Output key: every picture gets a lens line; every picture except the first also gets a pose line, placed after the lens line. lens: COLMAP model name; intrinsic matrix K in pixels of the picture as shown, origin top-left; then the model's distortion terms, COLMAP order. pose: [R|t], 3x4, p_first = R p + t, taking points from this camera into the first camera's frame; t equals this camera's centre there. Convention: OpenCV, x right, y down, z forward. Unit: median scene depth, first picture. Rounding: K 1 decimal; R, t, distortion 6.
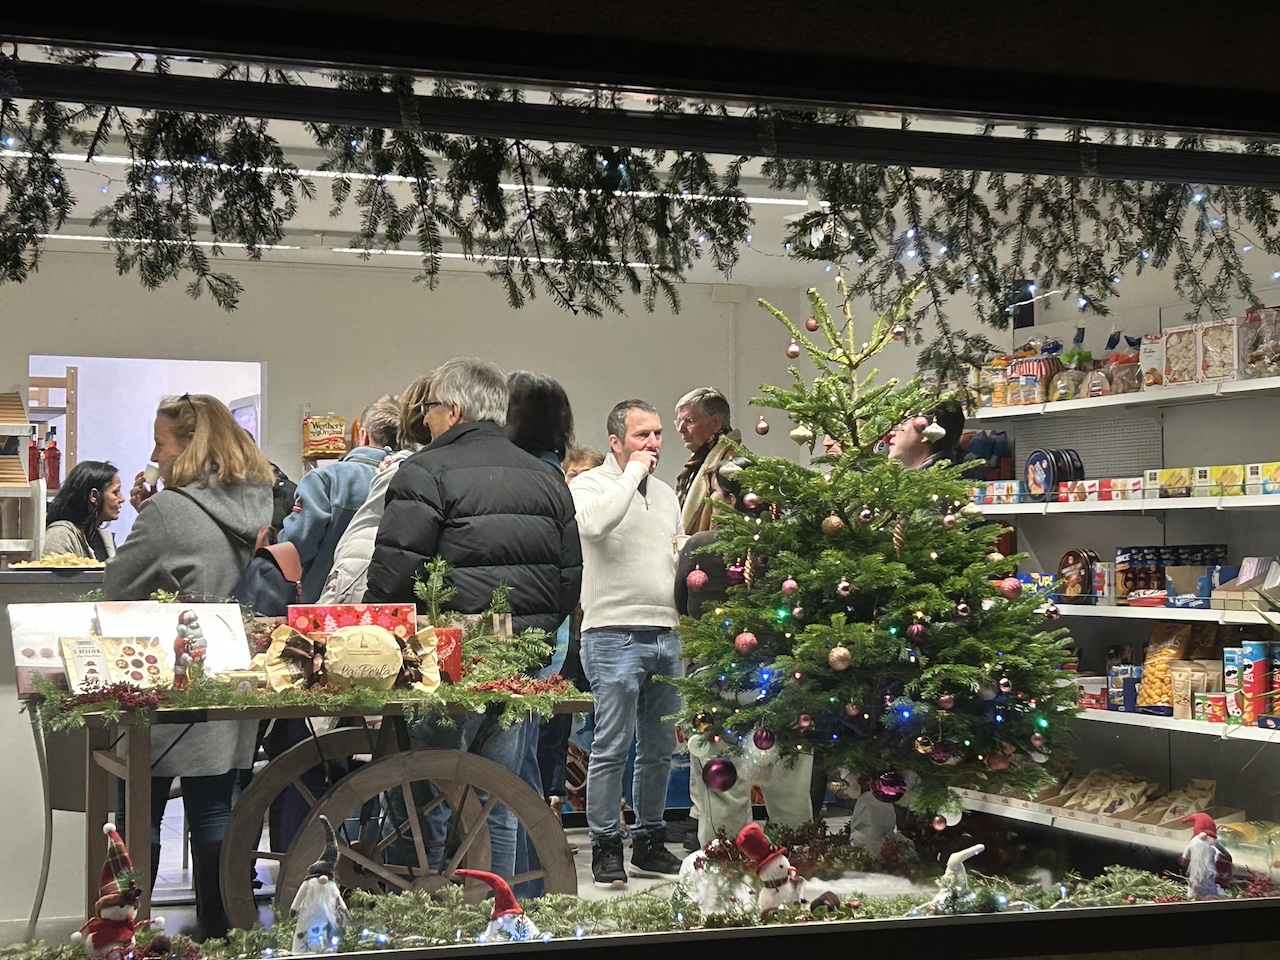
lens RADIAL K [[2339.0, 0, 646.9], [0, 2339.0, 517.0], [0, 0, 1]] dist [0.167898, 0.000000]
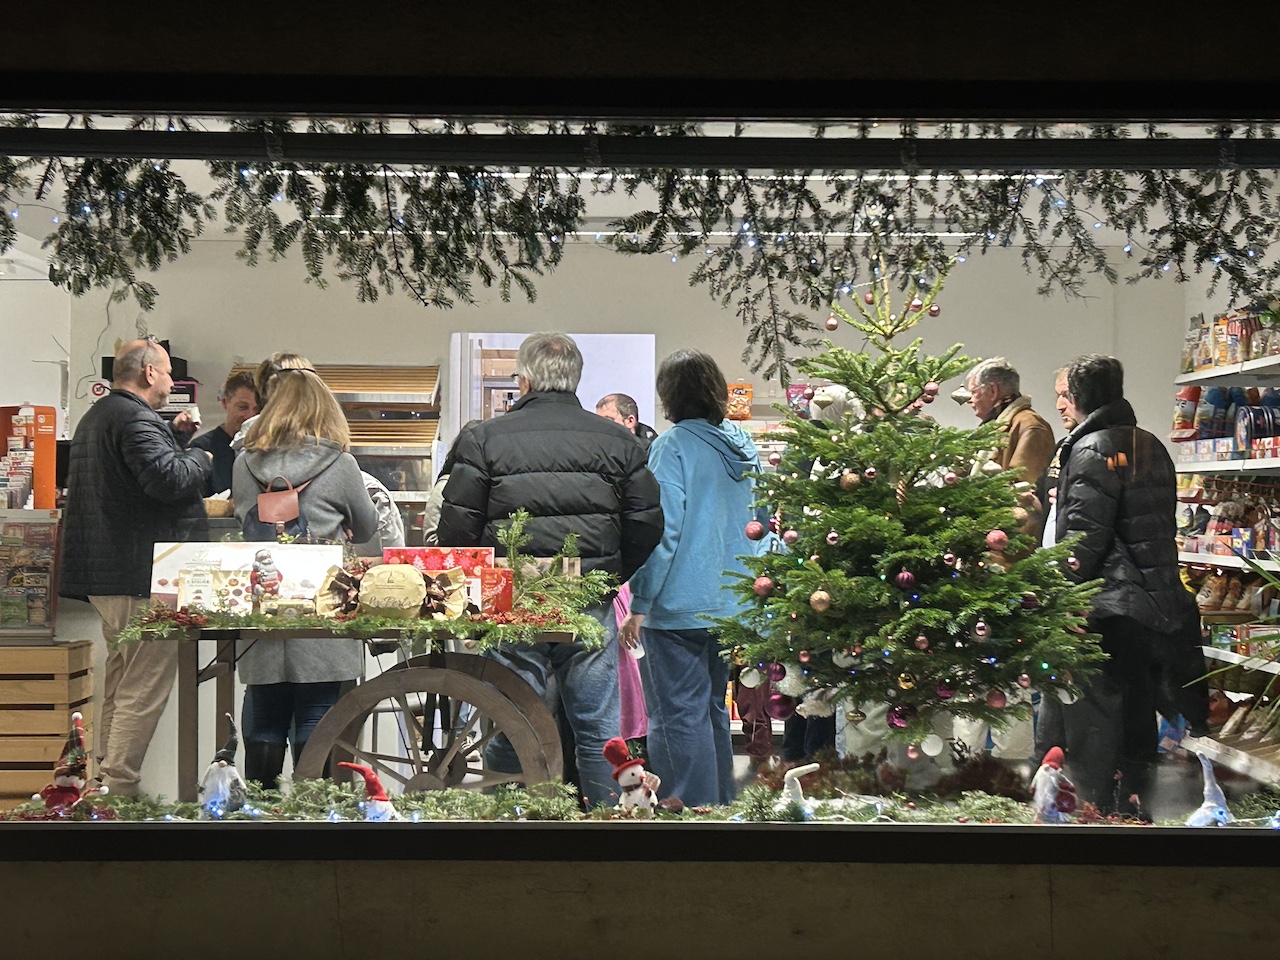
lens RADIAL K [[2339.0, 0, 638.5], [0, 2339.0, 481.0], [0, 0, 1]] dist [0.167898, 0.000000]
pose [[0.936227, 0.001705, -0.351391, 0.457347], [-0.000347, 0.999992, 0.003928, -0.001159], [0.351395, -0.003555, 0.936220, -0.084968]]
